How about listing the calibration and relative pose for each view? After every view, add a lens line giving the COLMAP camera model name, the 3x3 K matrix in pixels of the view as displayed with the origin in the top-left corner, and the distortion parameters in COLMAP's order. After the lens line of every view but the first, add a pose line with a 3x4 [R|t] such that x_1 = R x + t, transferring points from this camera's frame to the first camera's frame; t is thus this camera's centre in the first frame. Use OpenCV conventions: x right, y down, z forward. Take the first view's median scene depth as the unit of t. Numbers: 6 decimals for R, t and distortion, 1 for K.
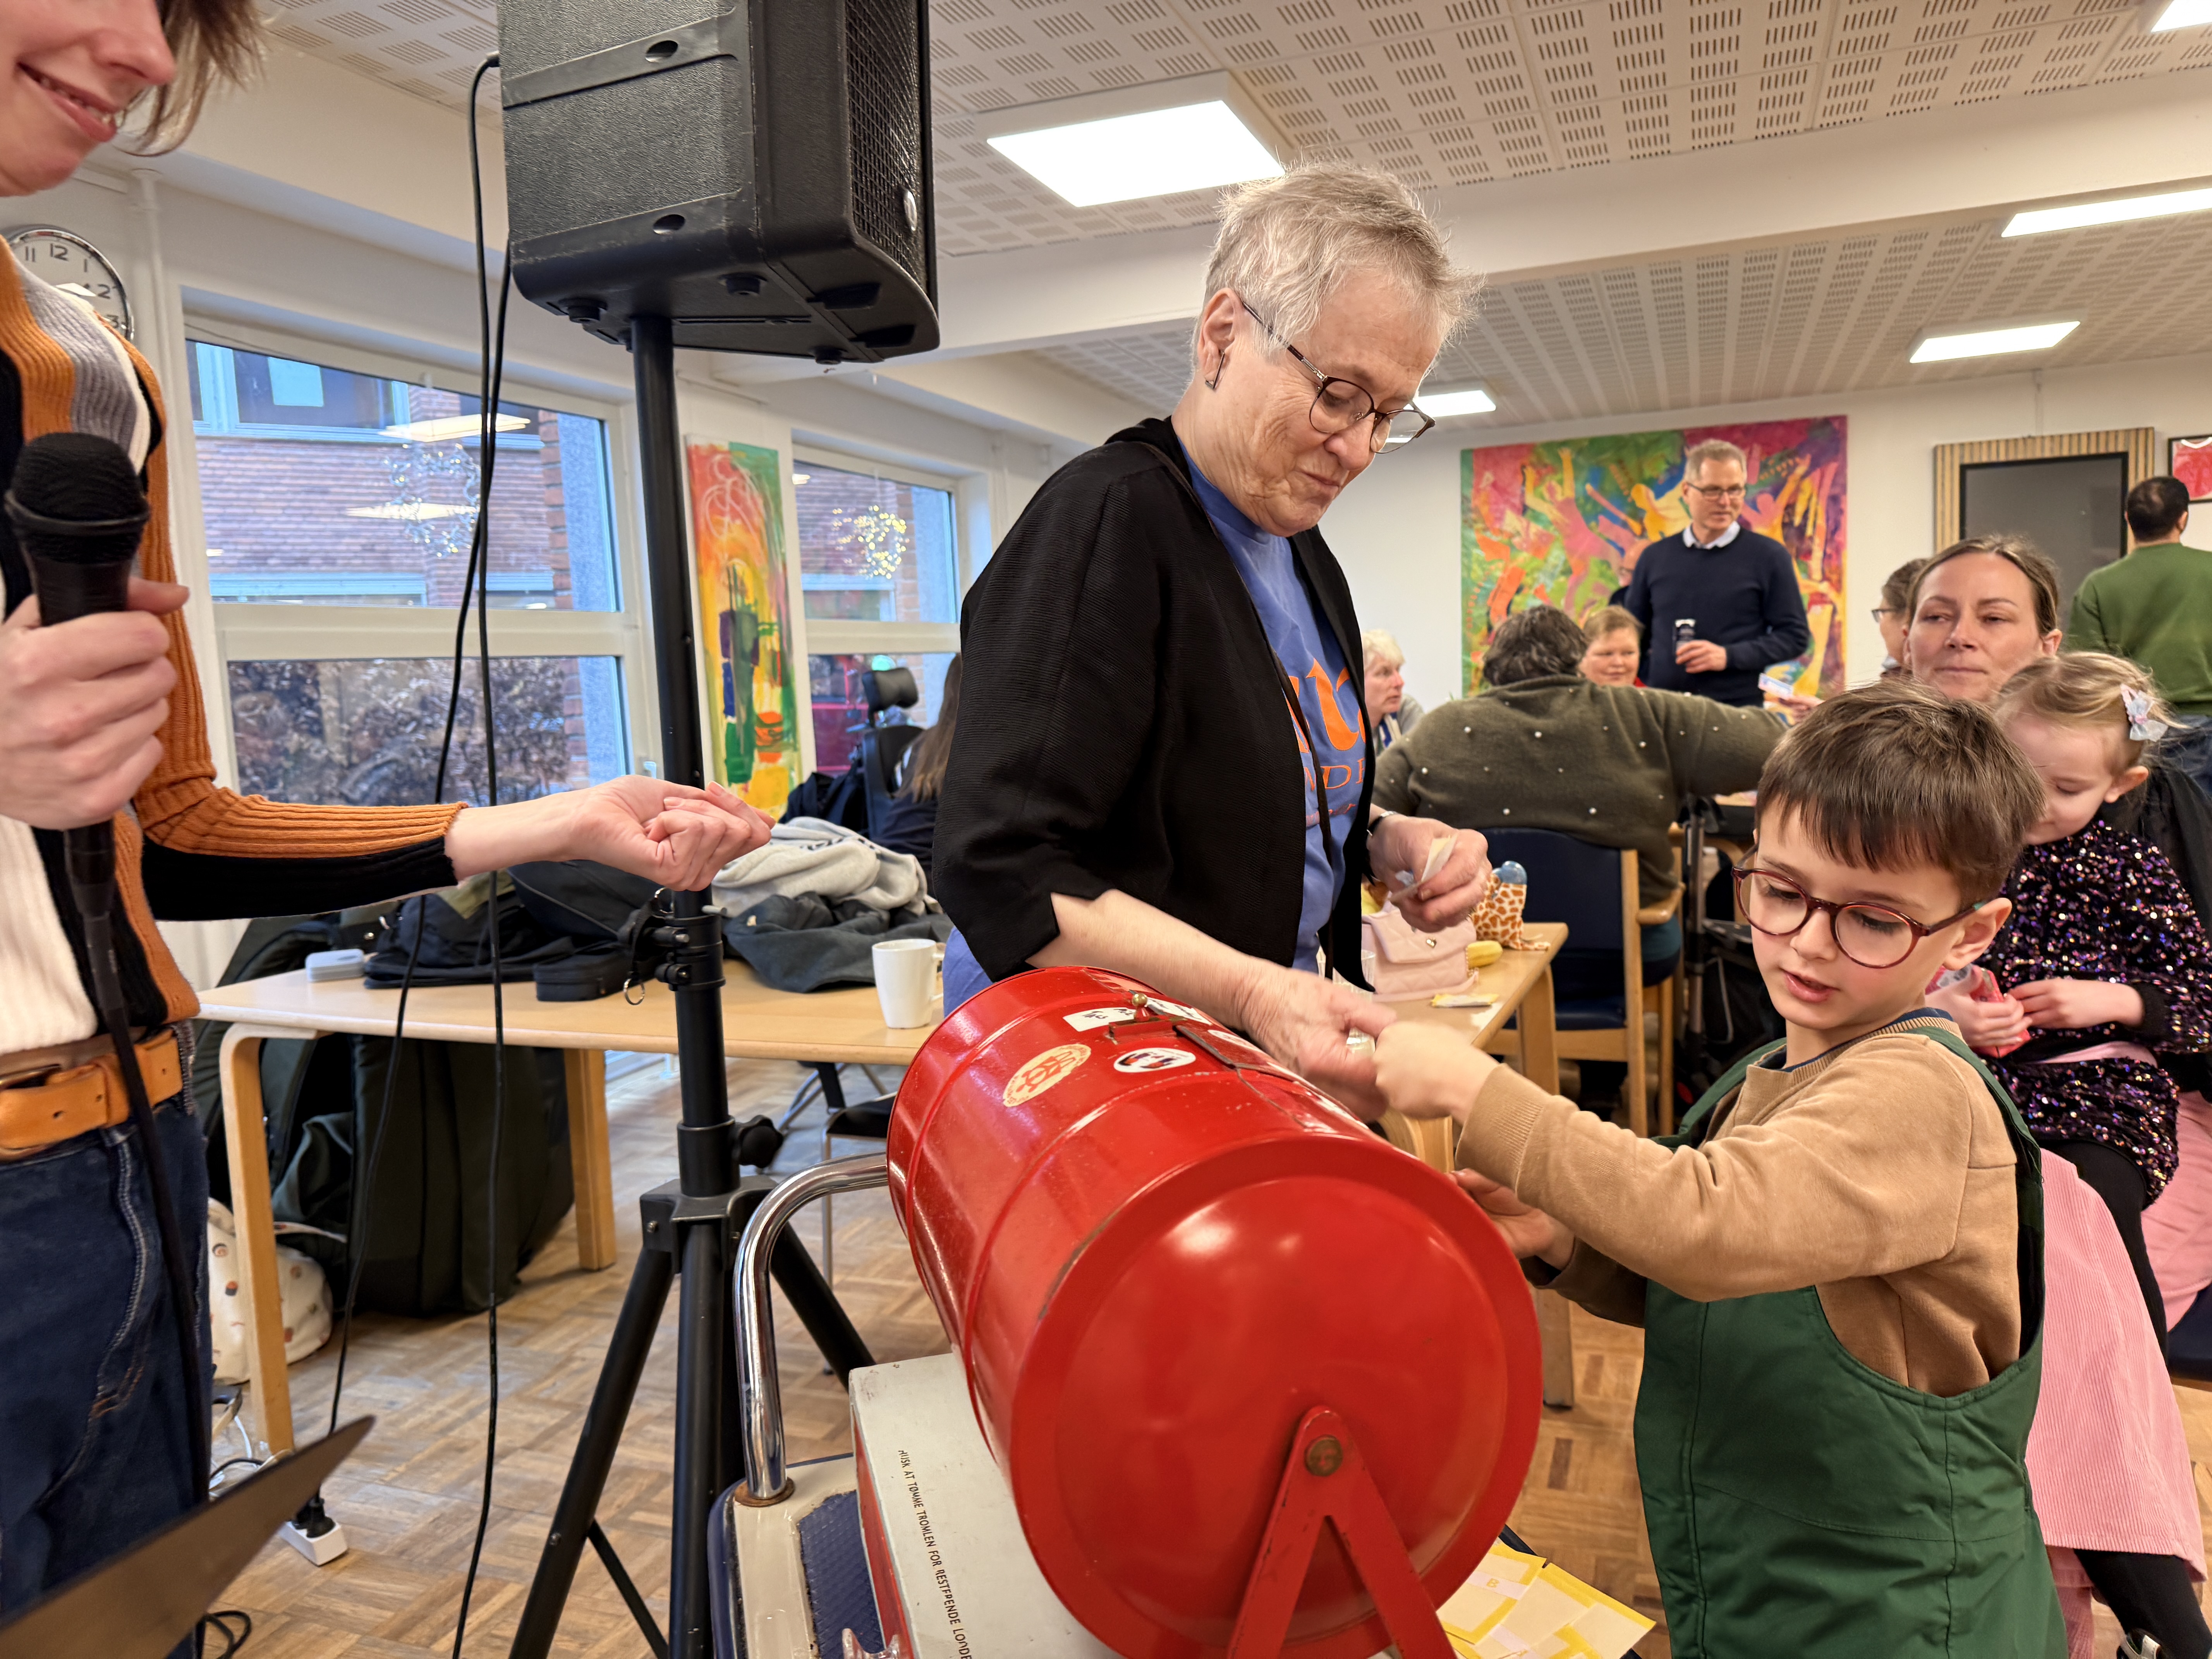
lens RADIAL K [[1564.3, 0, 1105.8], [0, 1564.3, 825.4], [0, 0, 1]] dist [-0.002071, -0.004543]
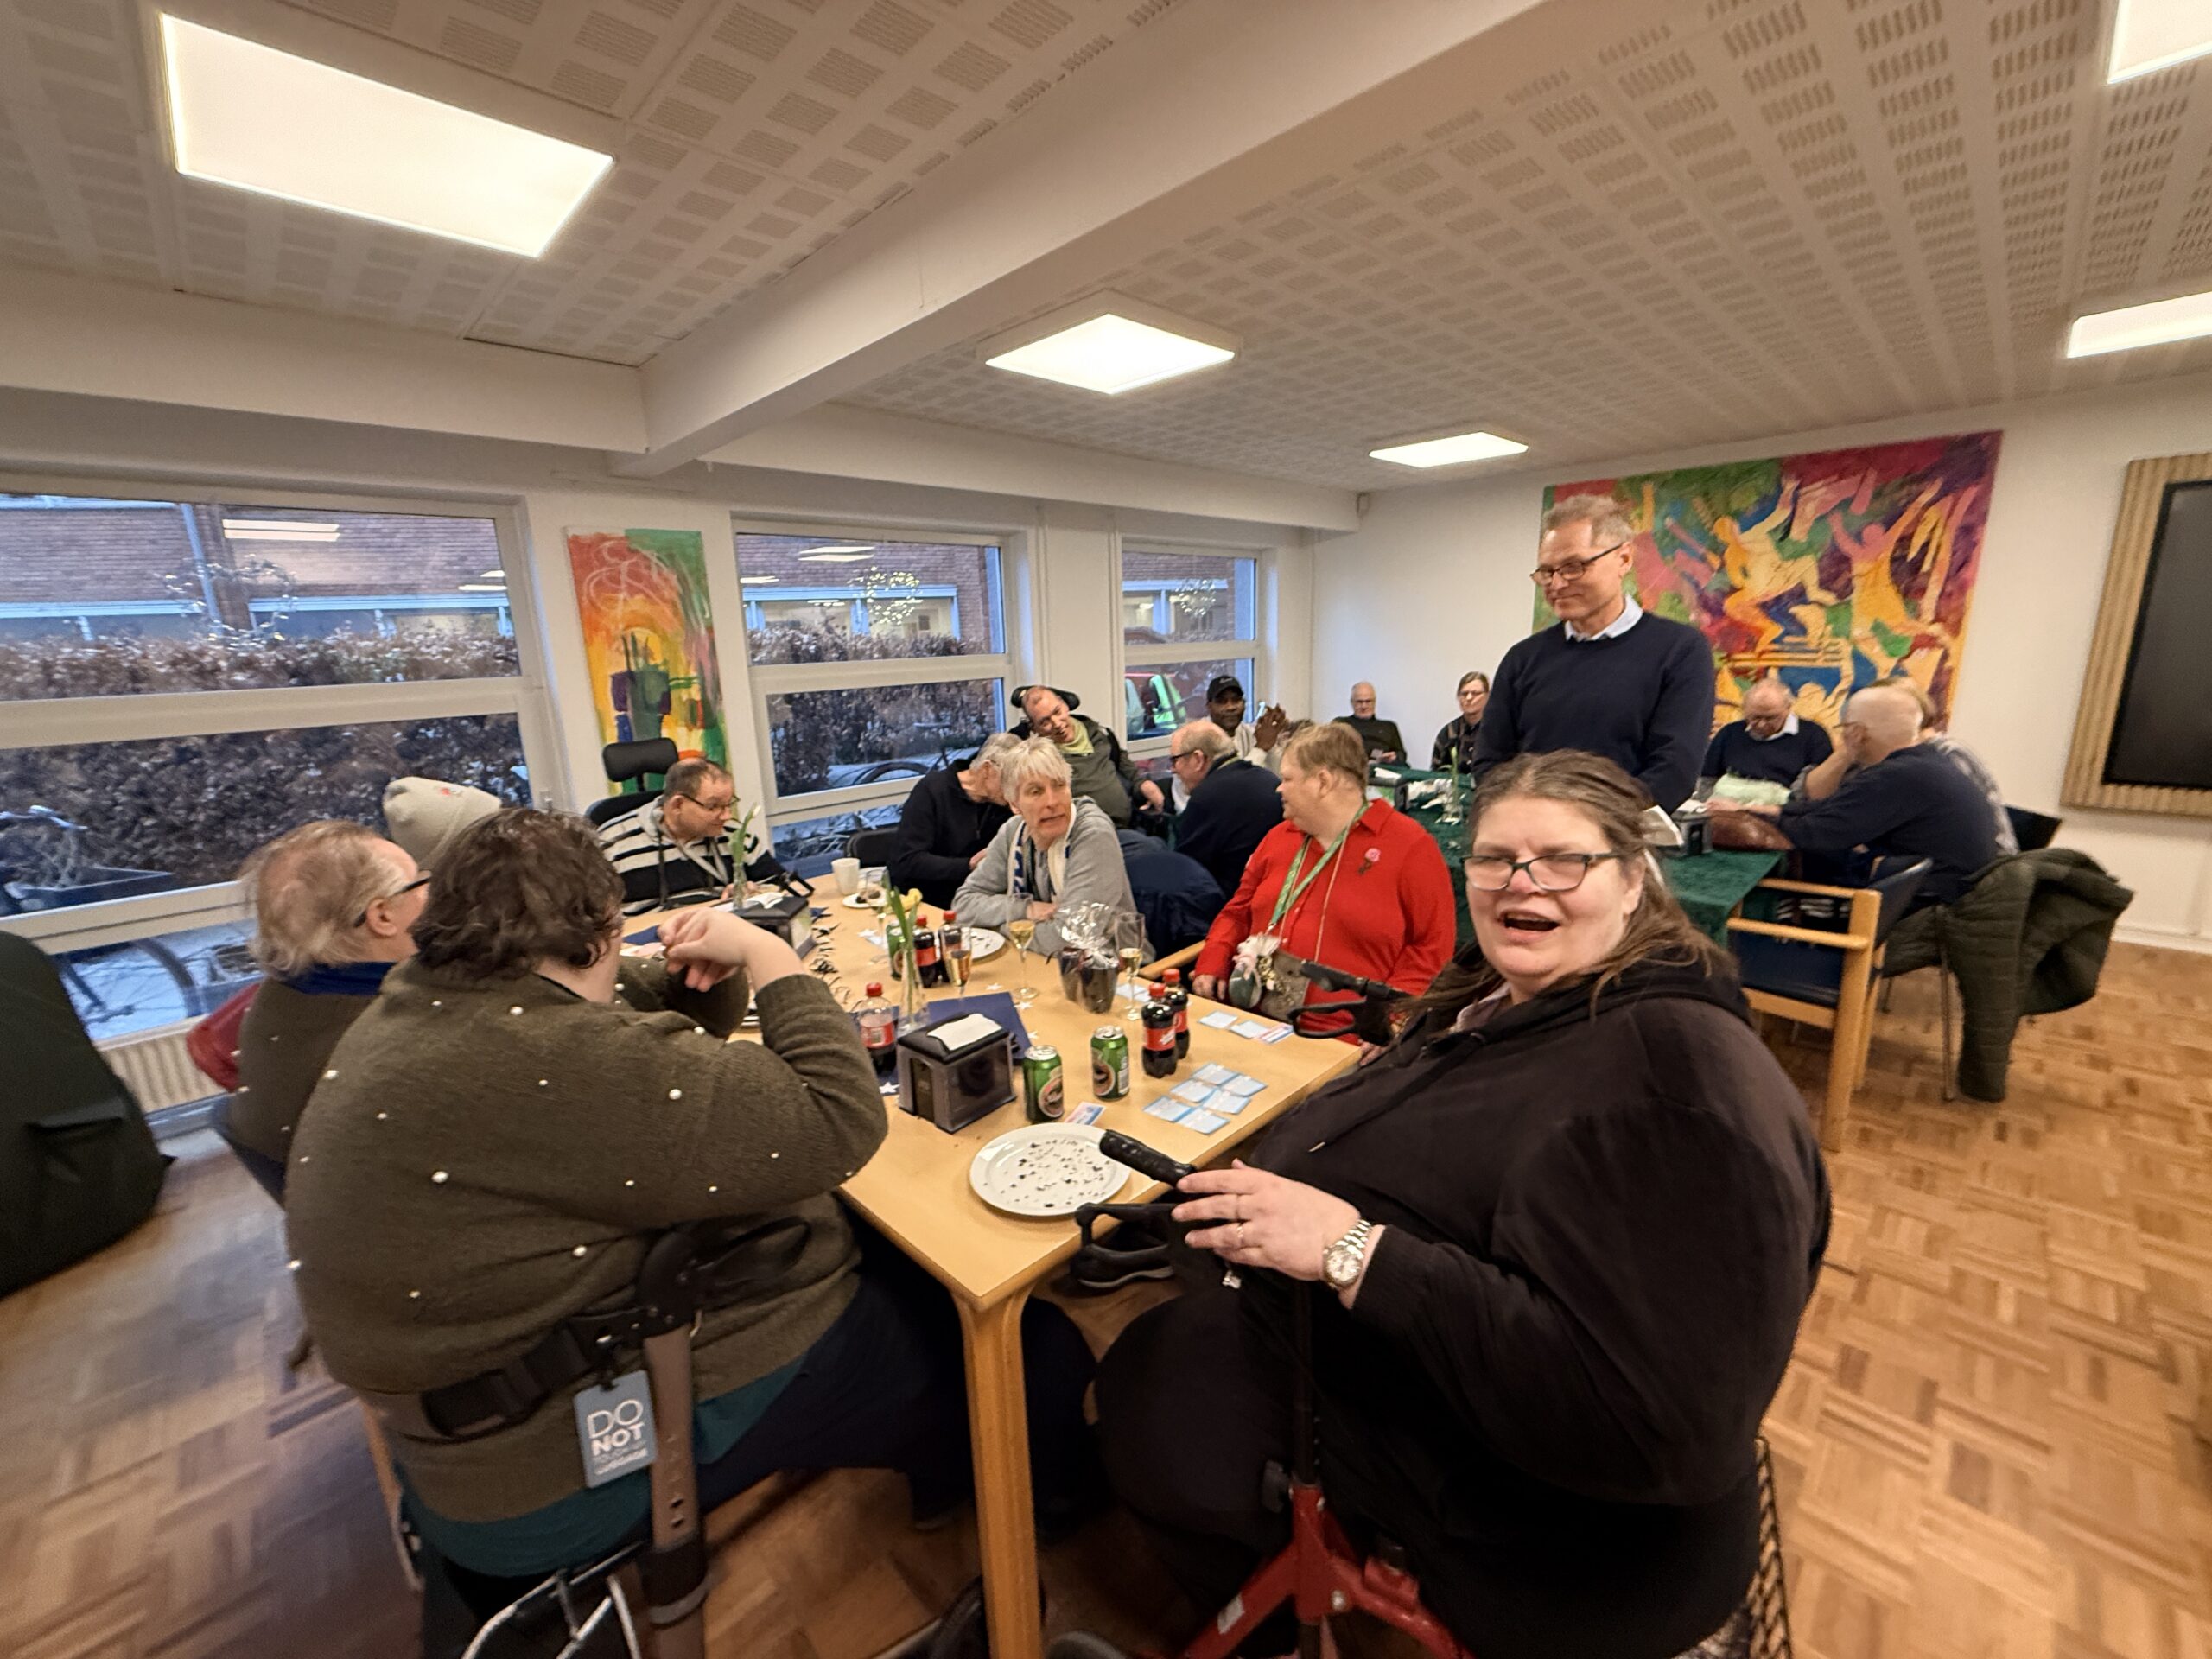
lens RADIAL K [[881.8, 0, 1103.2], [0, 881.8, 825.9], [0, 0, 1]] dist [0.001038, 0.000783]
pose [[0.906245, 0.112915, -0.407395, 0.243236], [-0.057834, 0.987724, 0.145111, -0.086118], [0.418779, -0.107945, 0.901649, 0.319234]]
